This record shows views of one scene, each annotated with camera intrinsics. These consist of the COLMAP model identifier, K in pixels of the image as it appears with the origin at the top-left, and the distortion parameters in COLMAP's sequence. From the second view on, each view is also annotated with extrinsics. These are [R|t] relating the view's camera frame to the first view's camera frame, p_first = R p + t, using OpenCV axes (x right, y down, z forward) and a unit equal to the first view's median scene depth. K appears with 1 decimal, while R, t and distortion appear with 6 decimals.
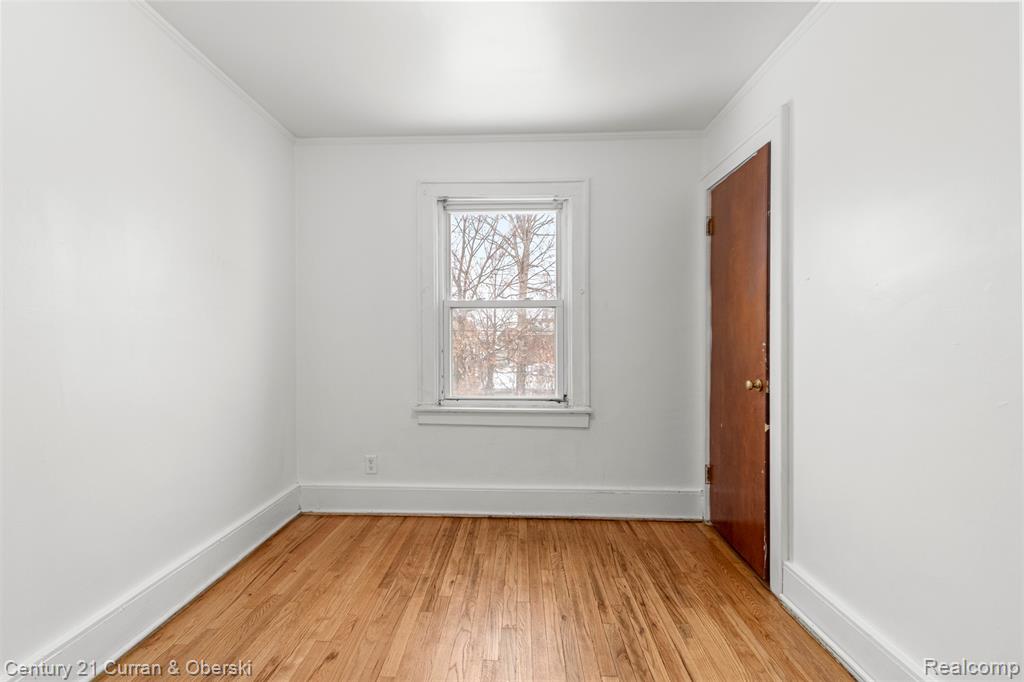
lens RADIAL K [[468.4, 0, 493.3], [0, 468.4, 339.9], [0, 0, 1]] dist [0.000616, -0.000539]
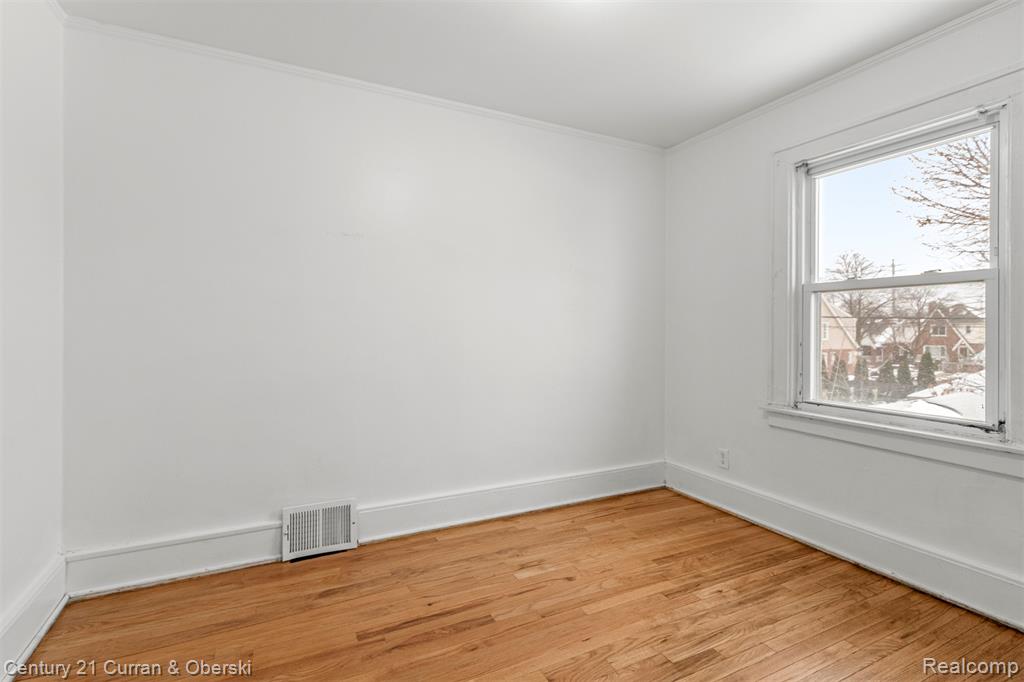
lens RADIAL K [[481.9, 0, 510.2], [0, 481.9, 327.2], [0, 0, 1]] dist [-0.000771, -0.001174]
pose [[0.474383, -0.001927, -0.880316, 0.436753], [-0.007295, 0.999955, -0.006120, 0.002390], [0.880288, 0.009326, 0.474347, 0.140082]]
